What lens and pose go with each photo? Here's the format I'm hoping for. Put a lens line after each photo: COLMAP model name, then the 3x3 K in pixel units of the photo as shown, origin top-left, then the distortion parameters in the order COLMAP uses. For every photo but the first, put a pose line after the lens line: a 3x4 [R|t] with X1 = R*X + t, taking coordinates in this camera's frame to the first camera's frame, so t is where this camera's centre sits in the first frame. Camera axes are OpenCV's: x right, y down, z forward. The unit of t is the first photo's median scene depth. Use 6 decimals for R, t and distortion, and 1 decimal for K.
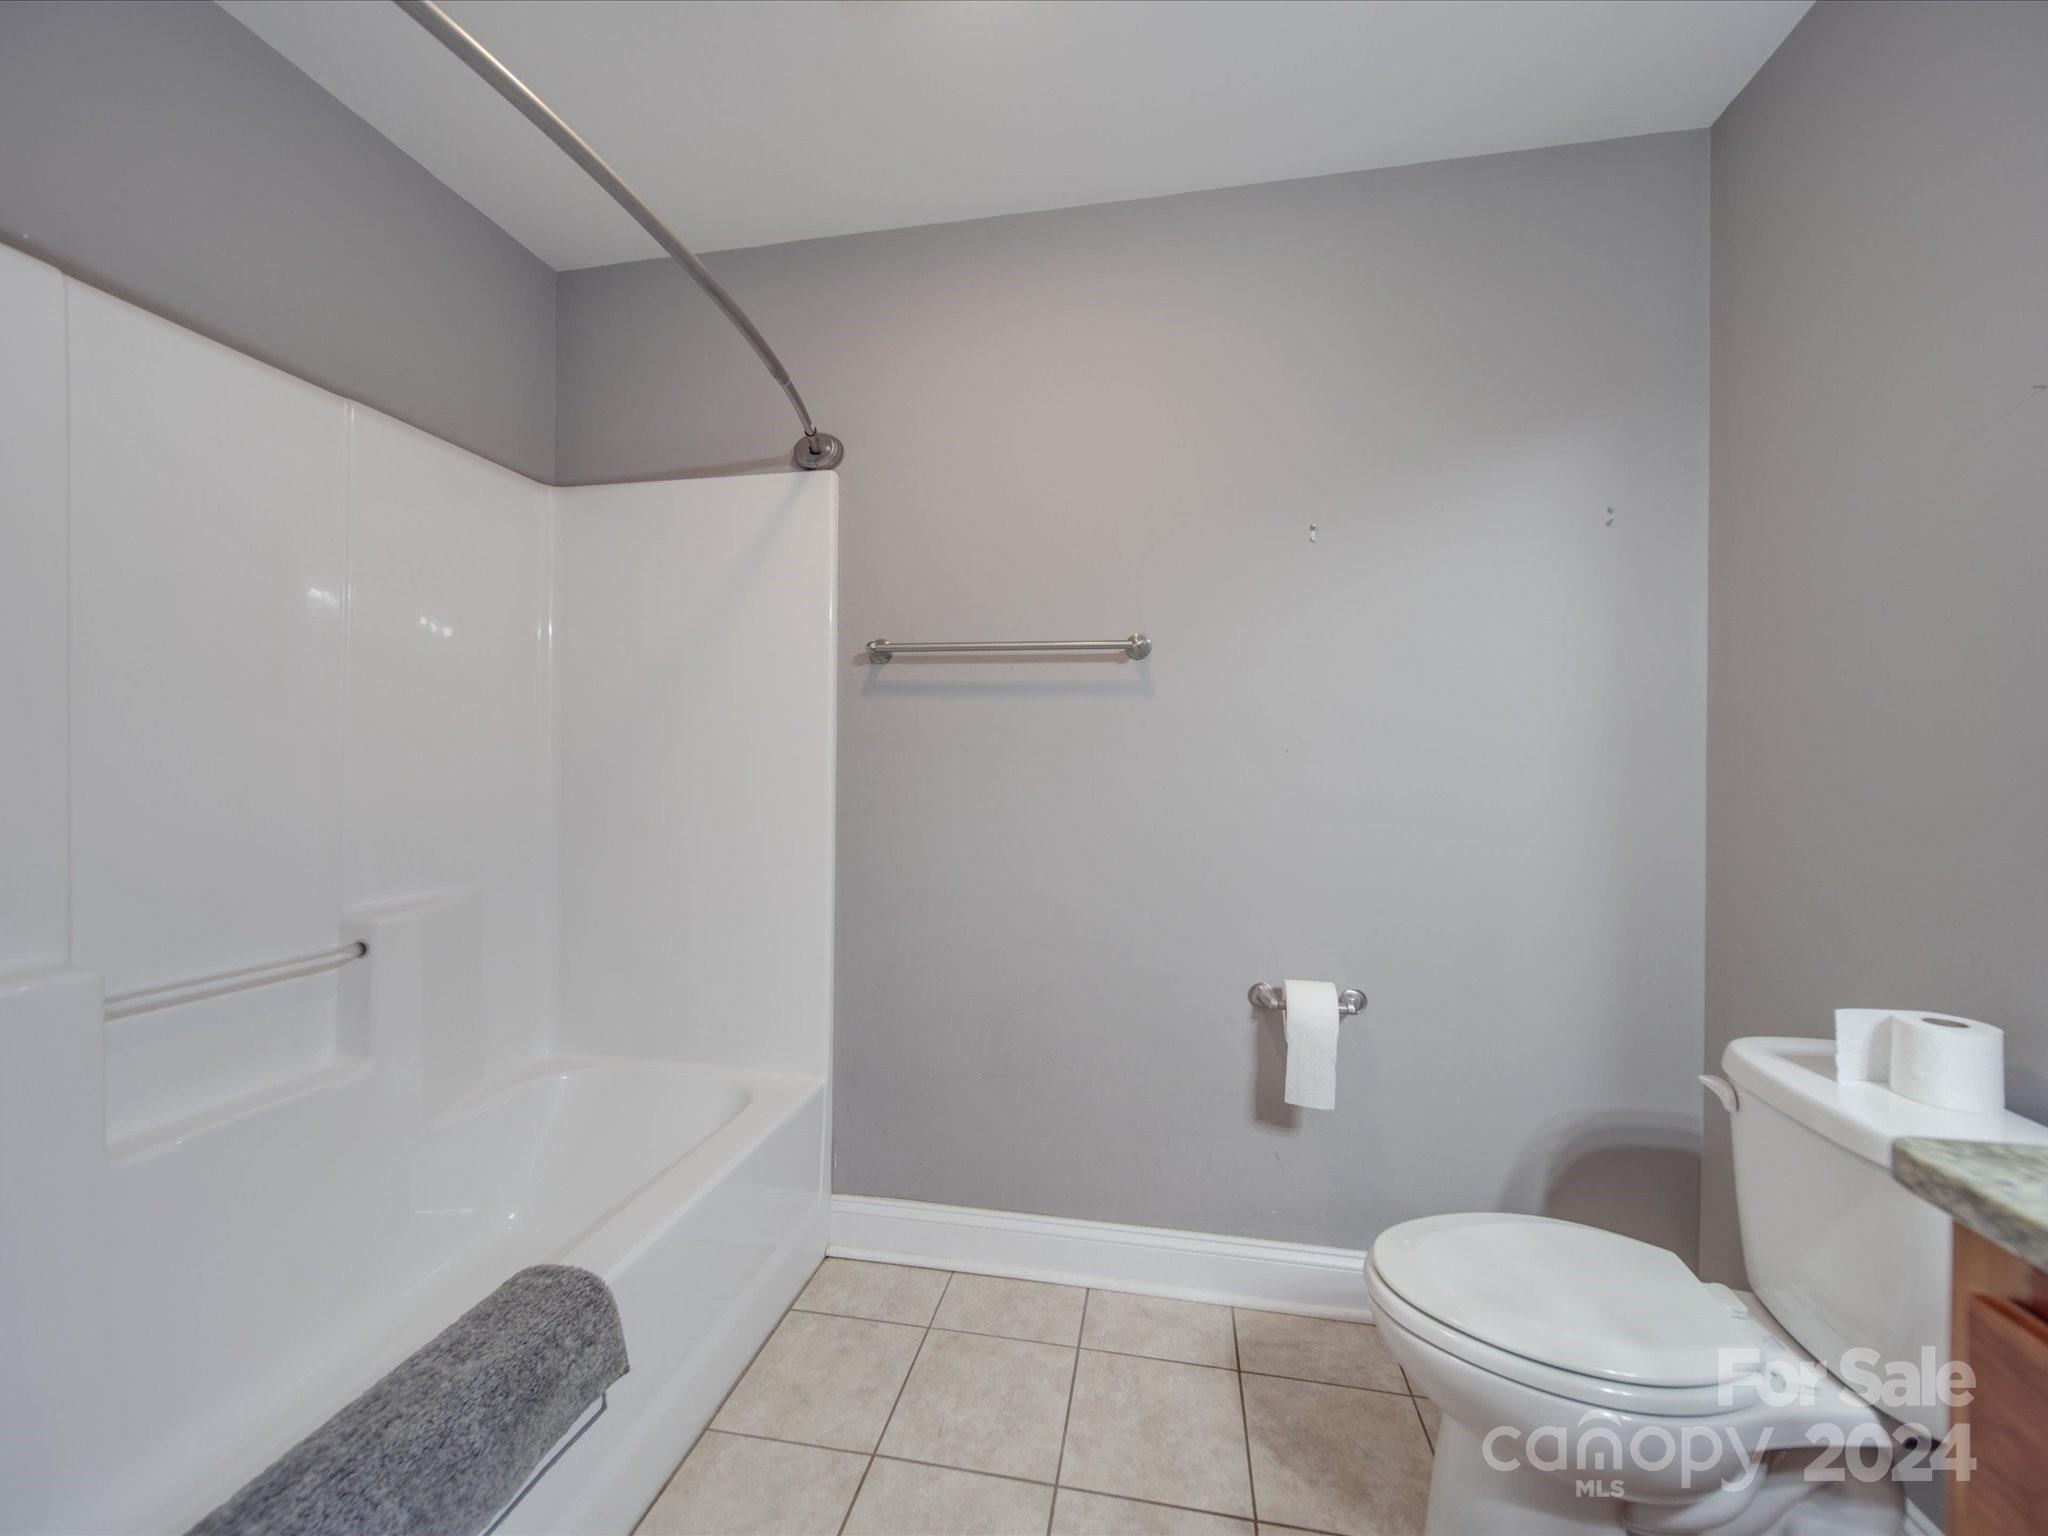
lens RADIAL K [[799.7, 0, 1027.0], [0, 799.7, 766.8], [0, 0, 1]] dist [-0.001126, -0.000602]
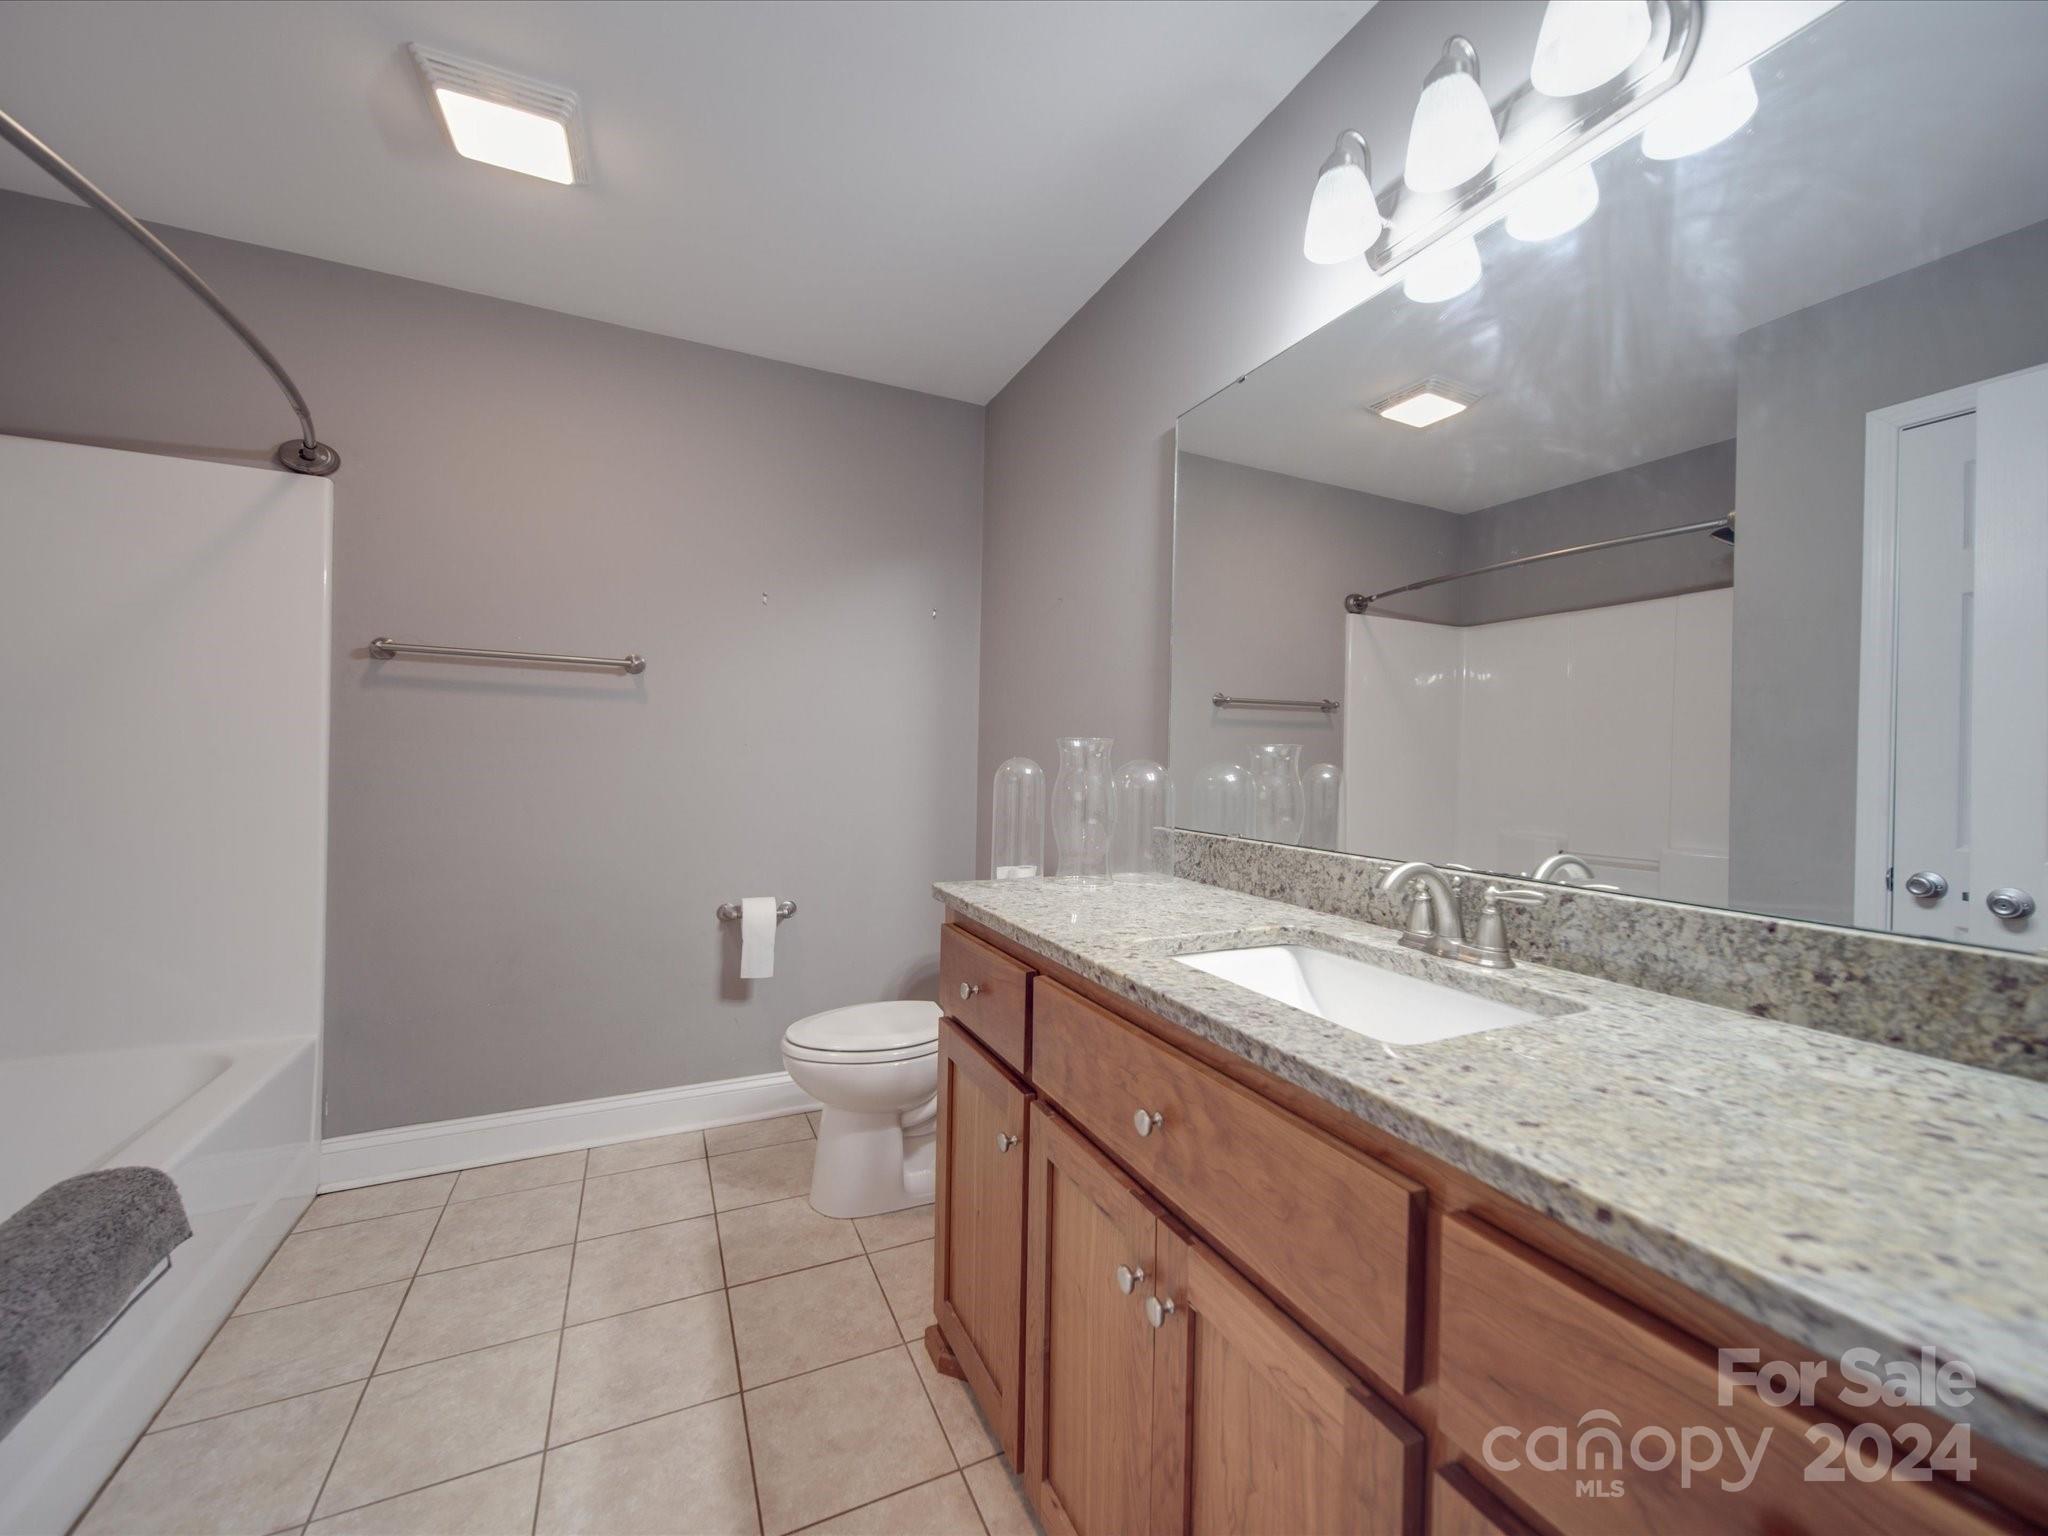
lens RADIAL K [[799.7, 0, 1025.4], [0, 799.7, 762.2], [0, 0, 1]] dist [-0.001126, -0.000602]
pose [[0.810887, 0.008096, 0.585147, -0.123143], [-0.011988, 0.999924, 0.002778, 0.002379], [-0.585080, -0.009267, 0.810922, -0.515590]]
